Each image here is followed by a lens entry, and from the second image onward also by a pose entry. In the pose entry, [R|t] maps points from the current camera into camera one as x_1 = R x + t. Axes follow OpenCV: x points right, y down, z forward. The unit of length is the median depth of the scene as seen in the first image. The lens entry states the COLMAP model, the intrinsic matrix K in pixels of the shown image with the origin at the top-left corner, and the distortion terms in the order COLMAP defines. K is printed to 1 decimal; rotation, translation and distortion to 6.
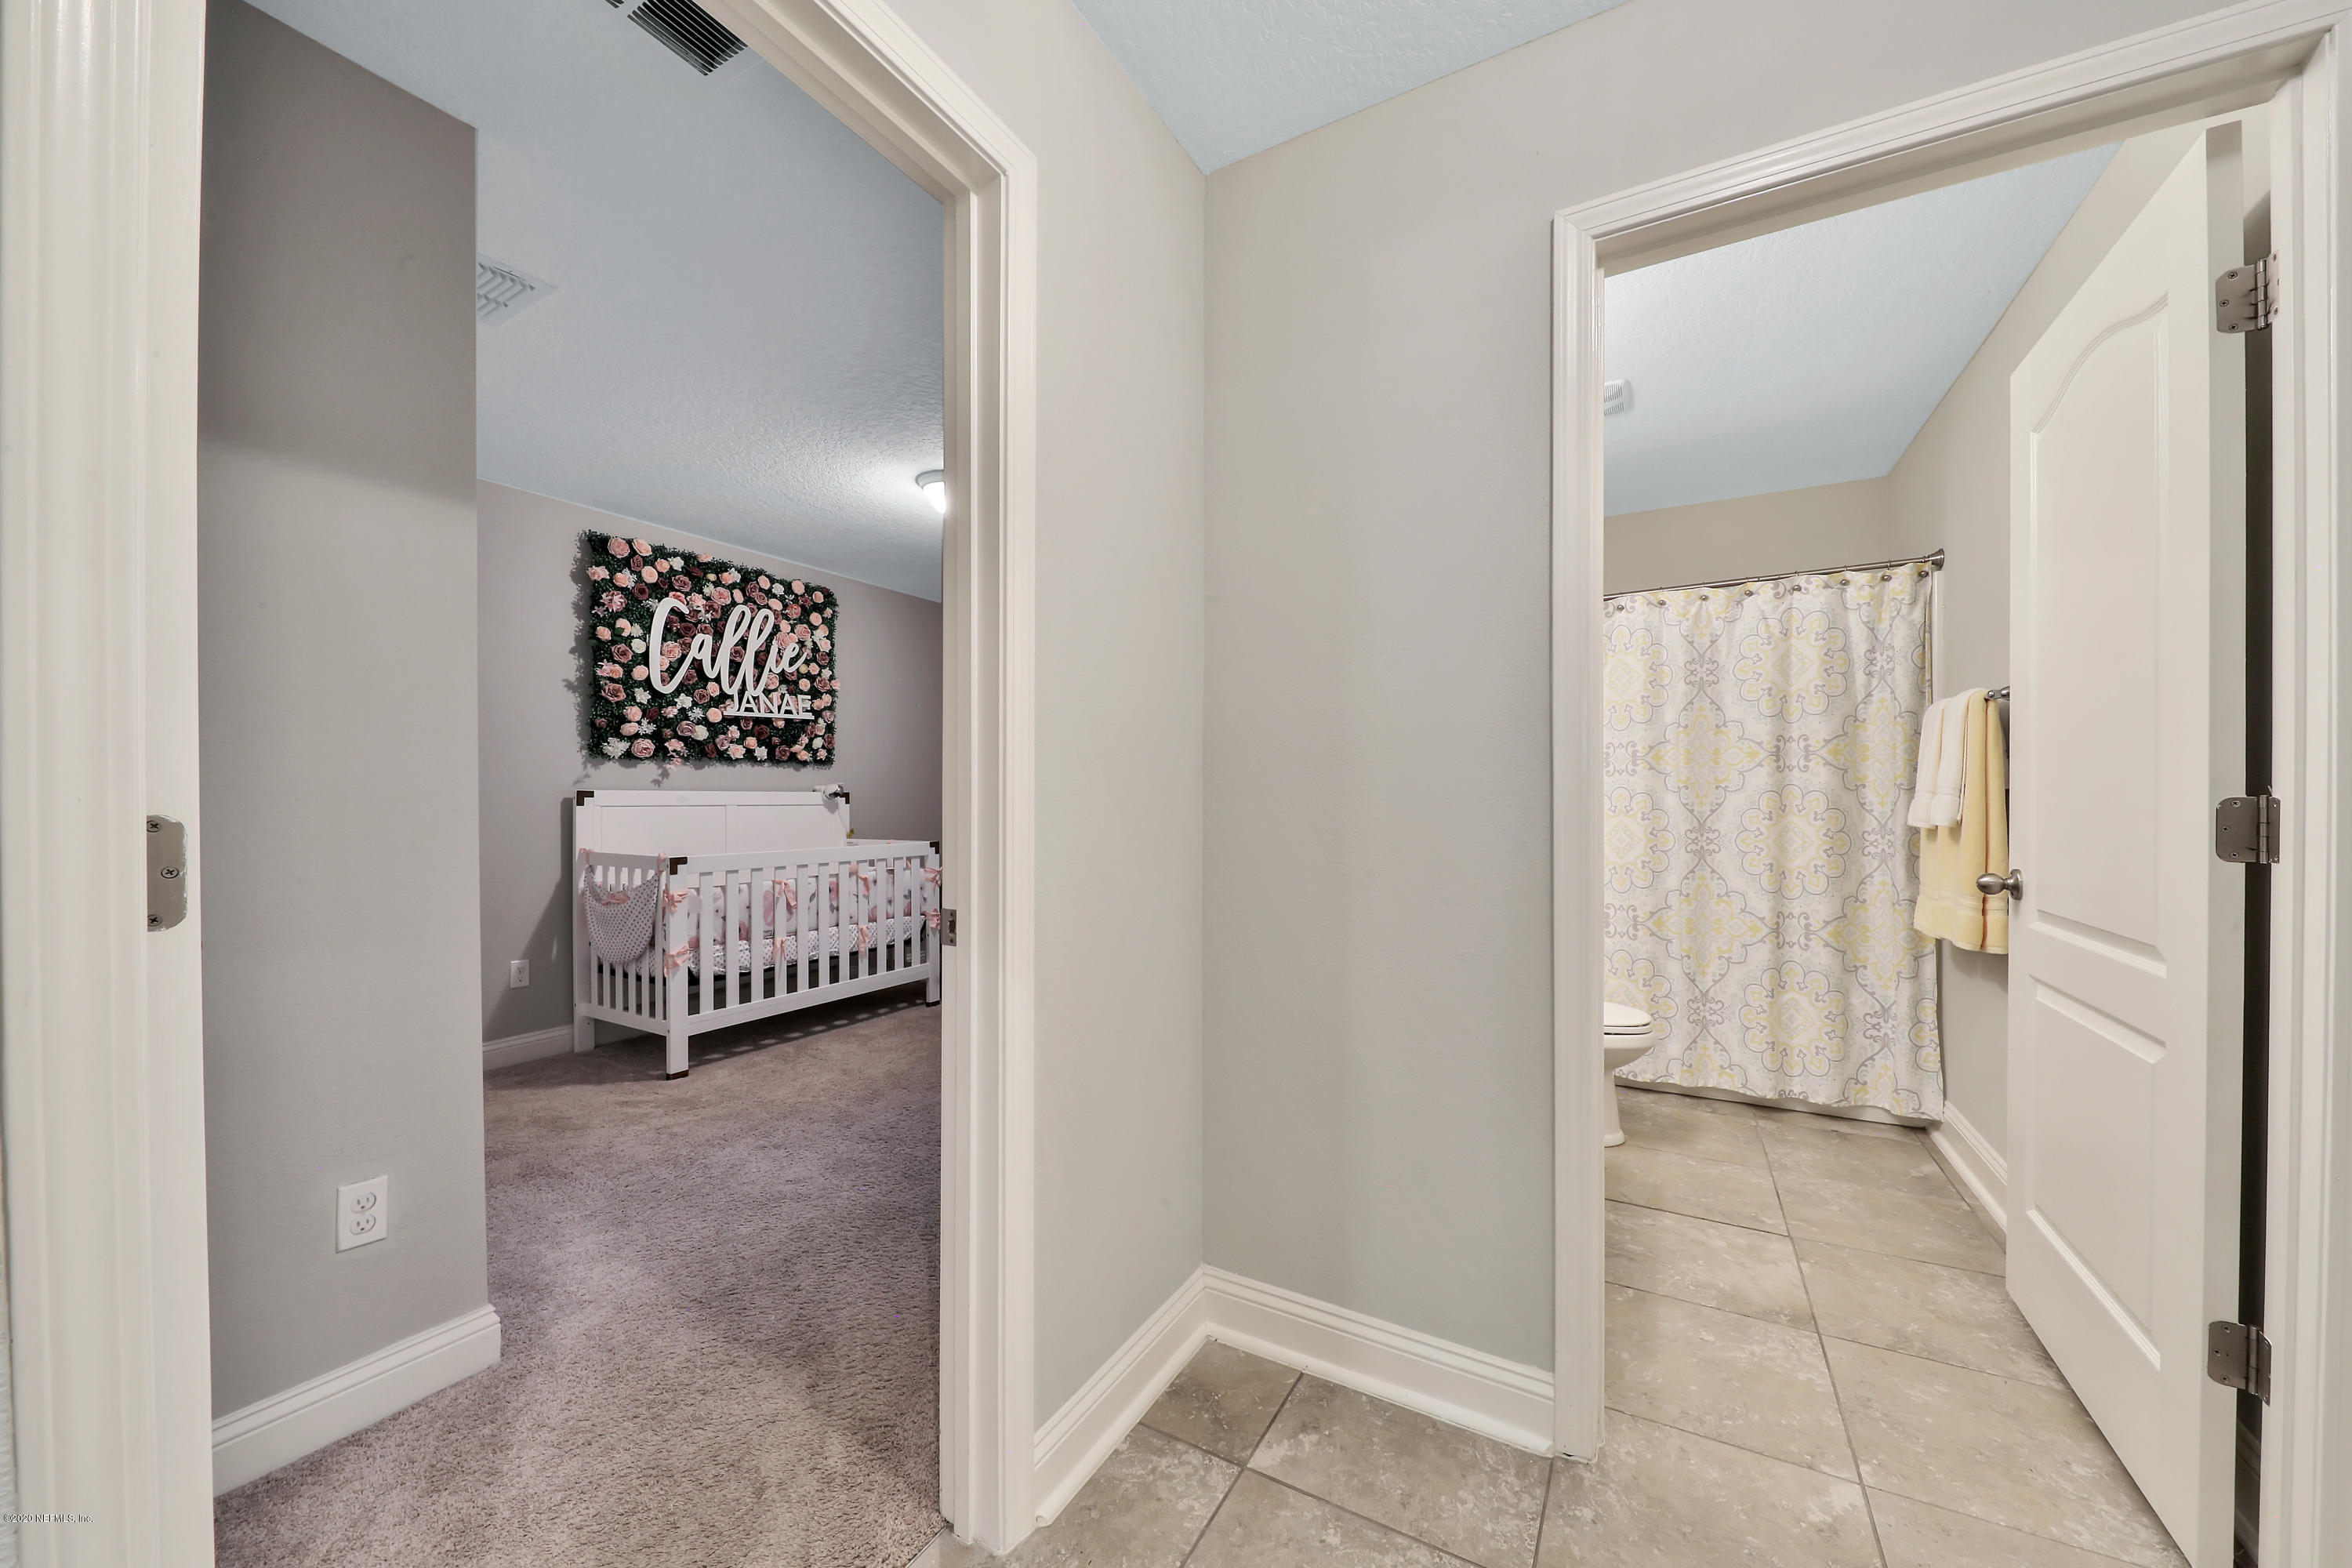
lens RADIAL K [[870.2, 0, 1188.3], [0, 870.2, 803.7], [0, 0, 1]] dist [-0.001373, -0.001684]
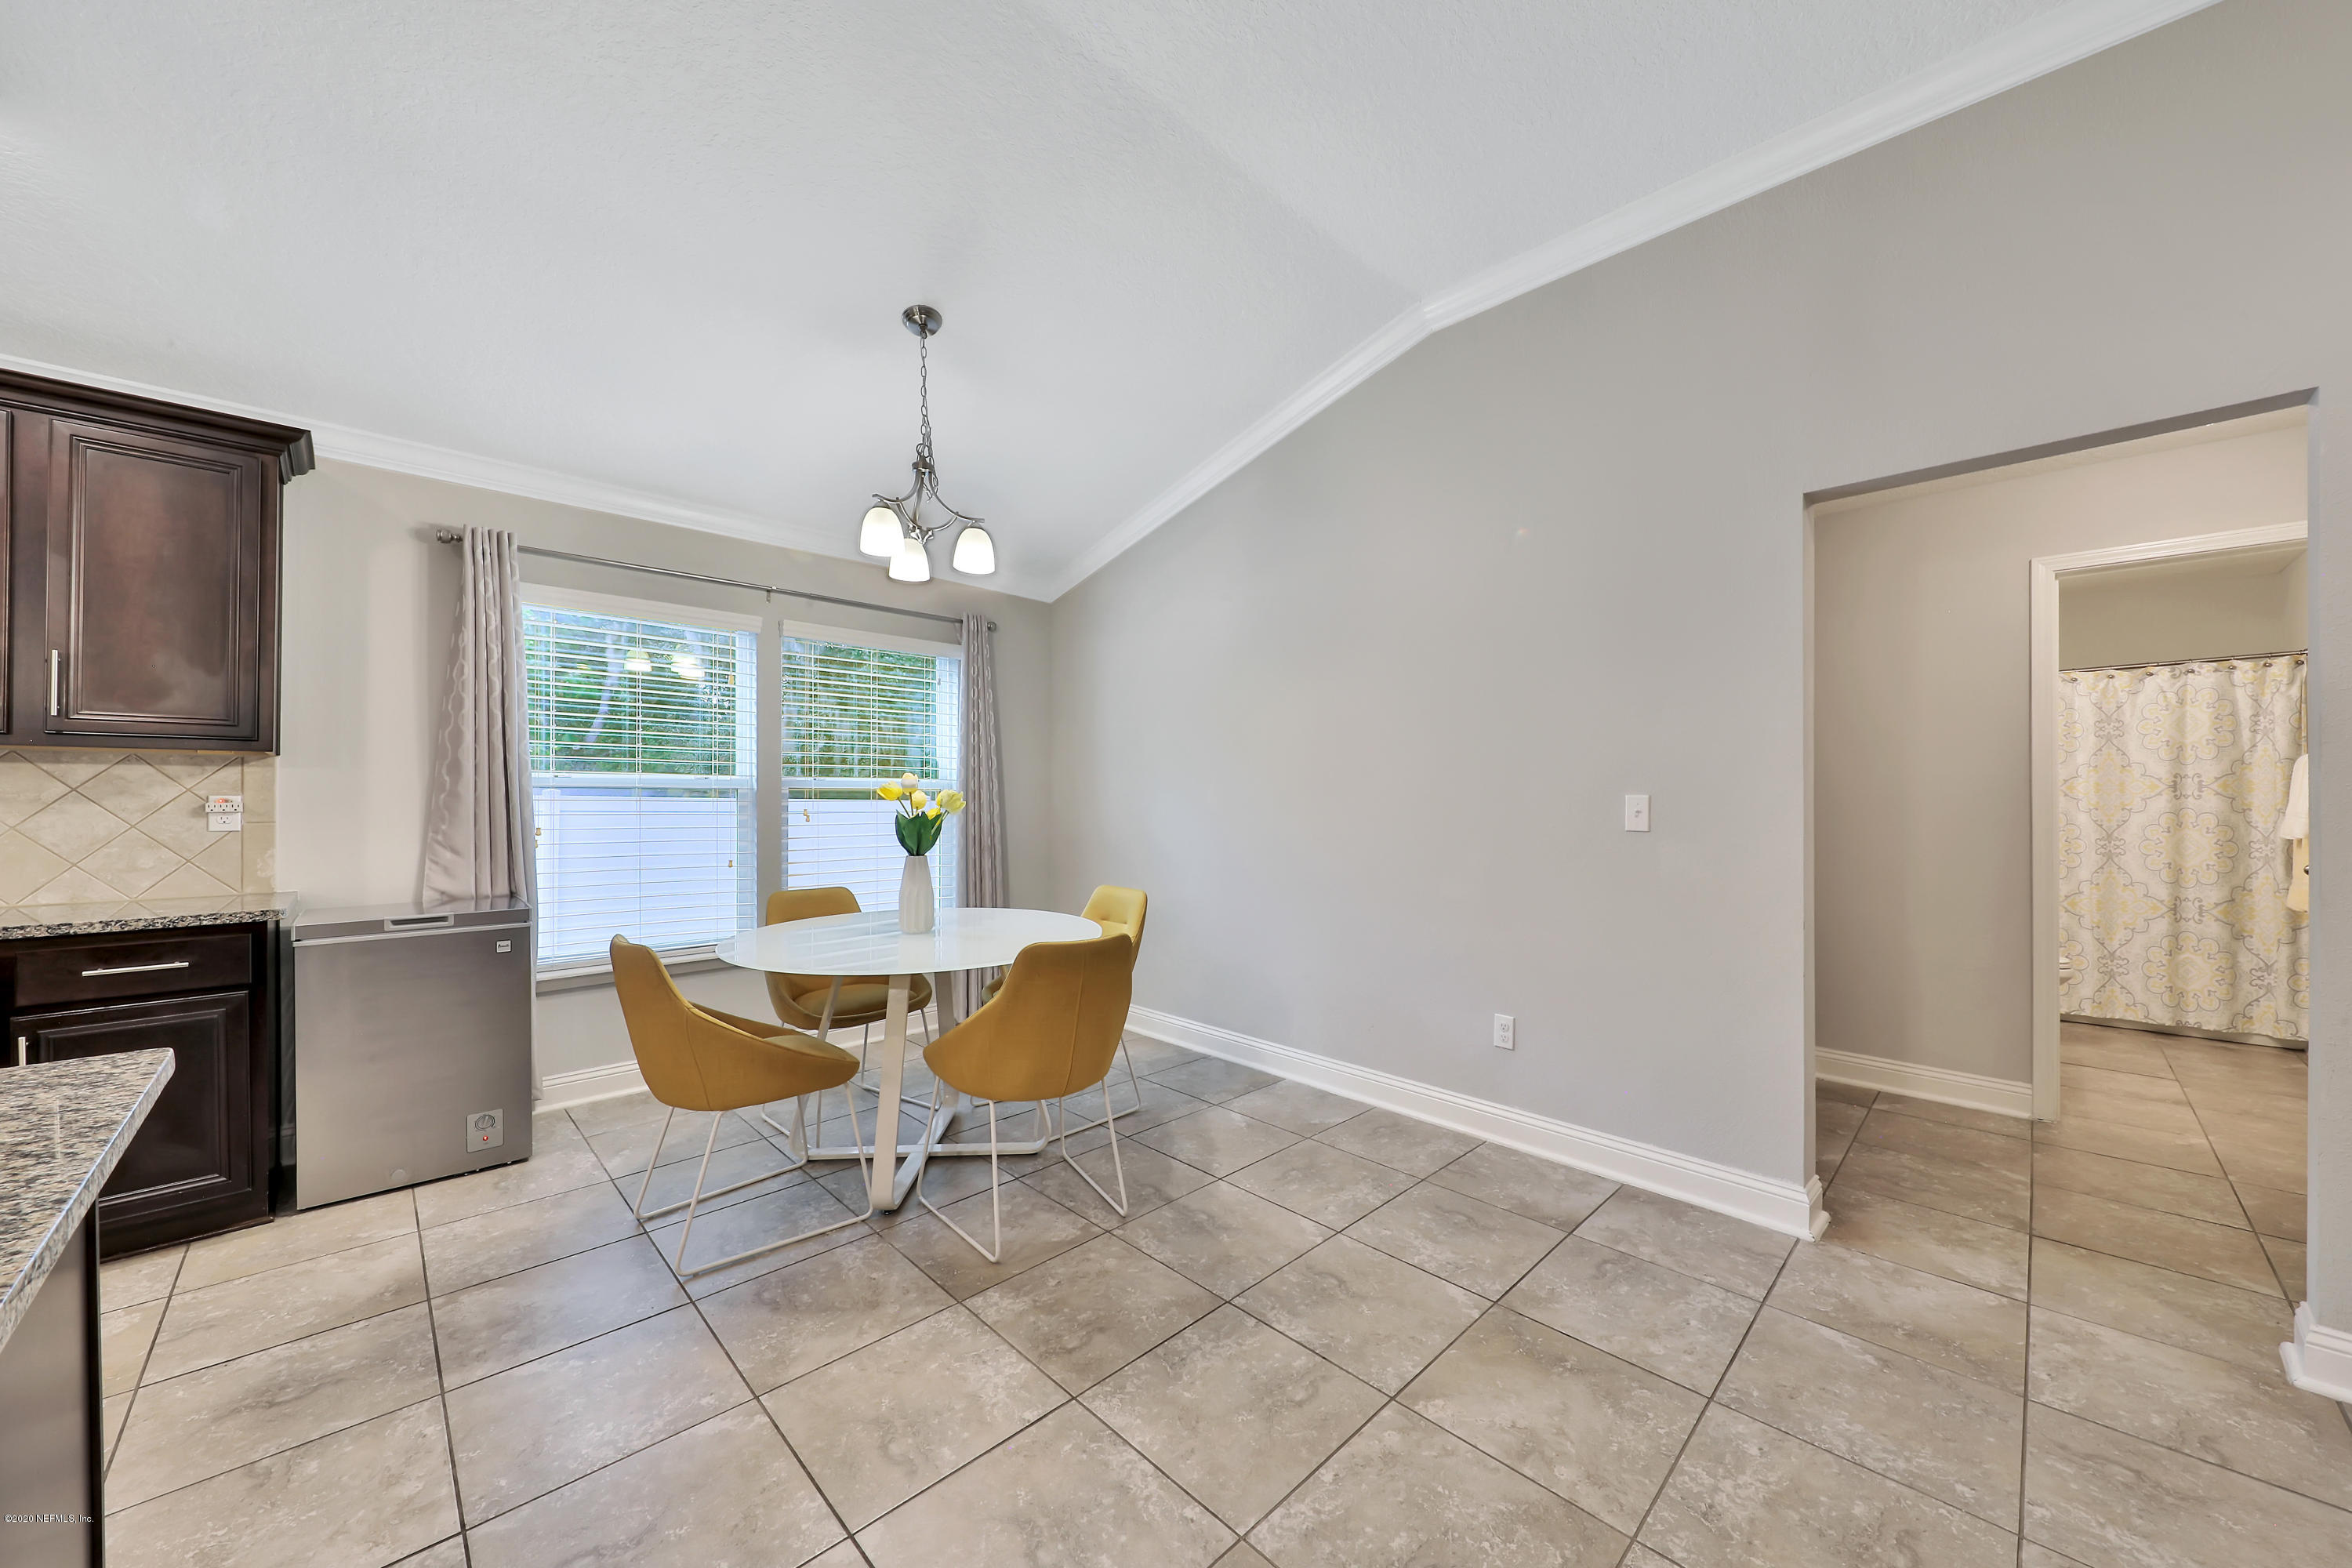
lens RADIAL K [[870.2, 0, 1191.5], [0, 870.2, 796.2], [0, 0, 1]] dist [-0.001373, -0.001684]
pose [[0.962873, 0.003989, -0.269926, -0.505457], [-0.007053, 0.999921, -0.010382, -0.015186], [0.269863, 0.011900, 0.962825, -0.825194]]
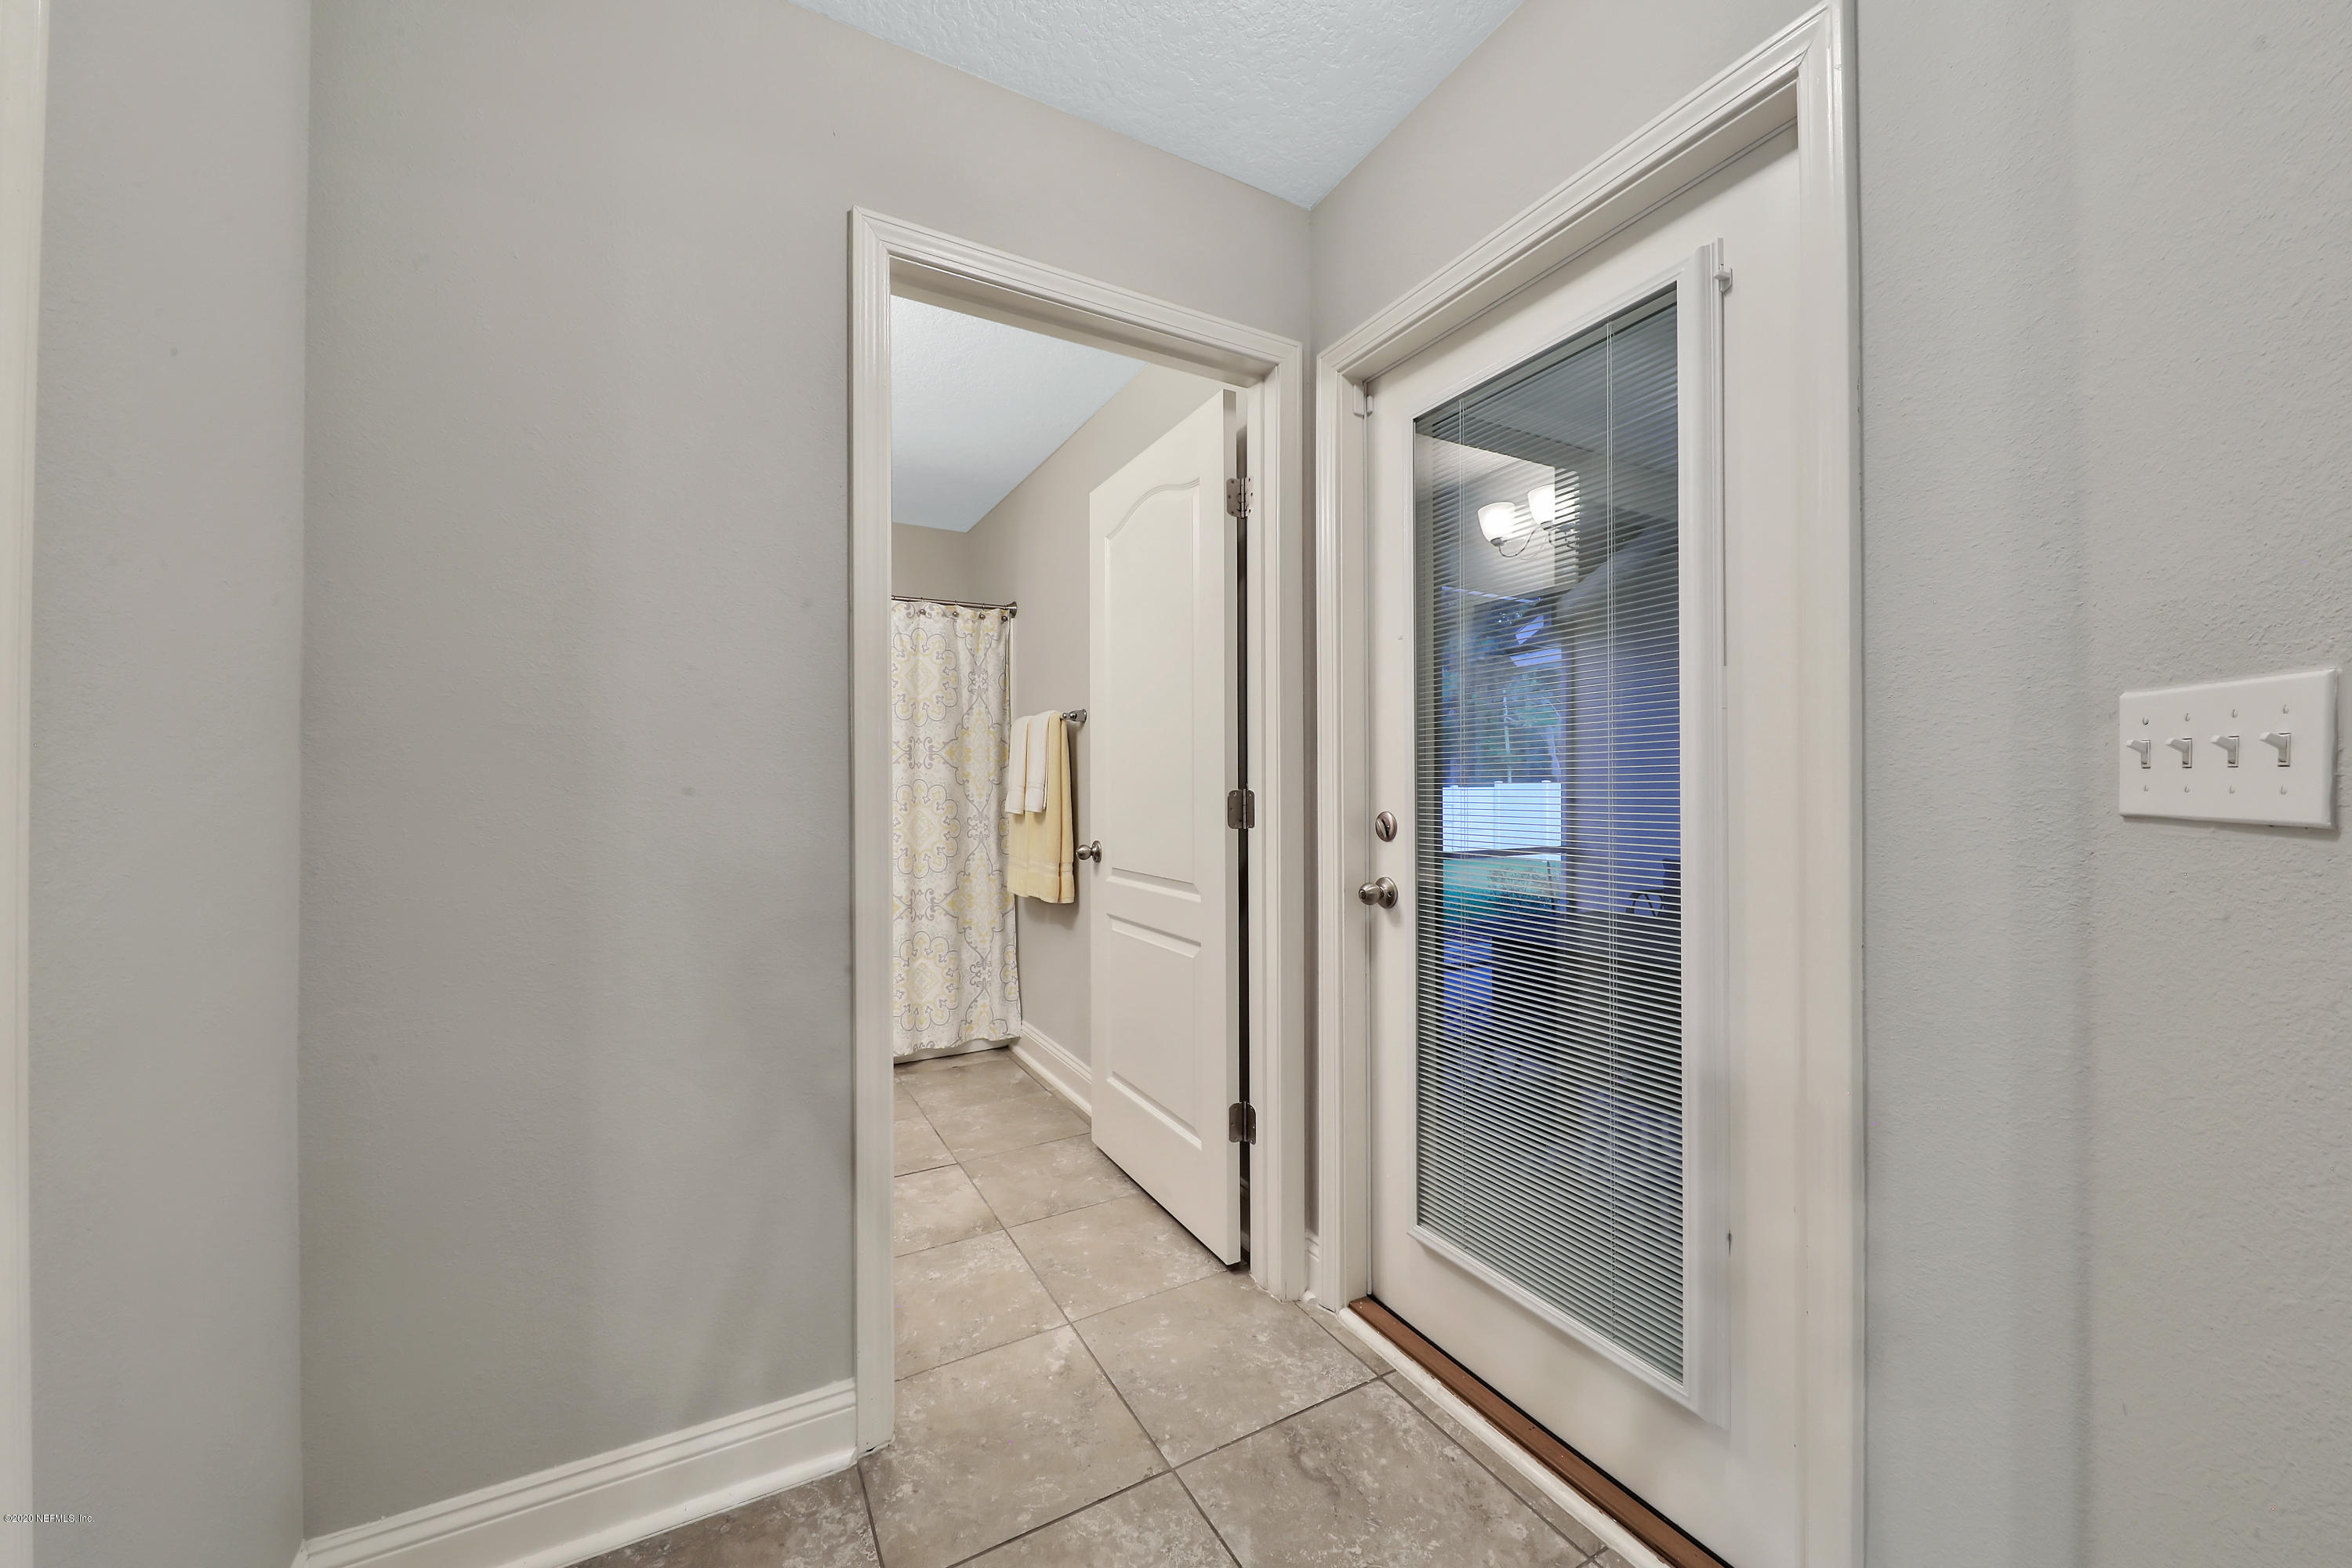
lens RADIAL K [[870.2, 0, 1210.9], [0, 870.2, 783.6], [0, 0, 1]] dist [-0.001373, -0.001684]
pose [[0.509759, 0.005144, 0.860302, -0.110022], [0.007767, 0.999914, -0.010581, -0.001159], [-0.860282, 0.012075, 0.509676, 0.070476]]
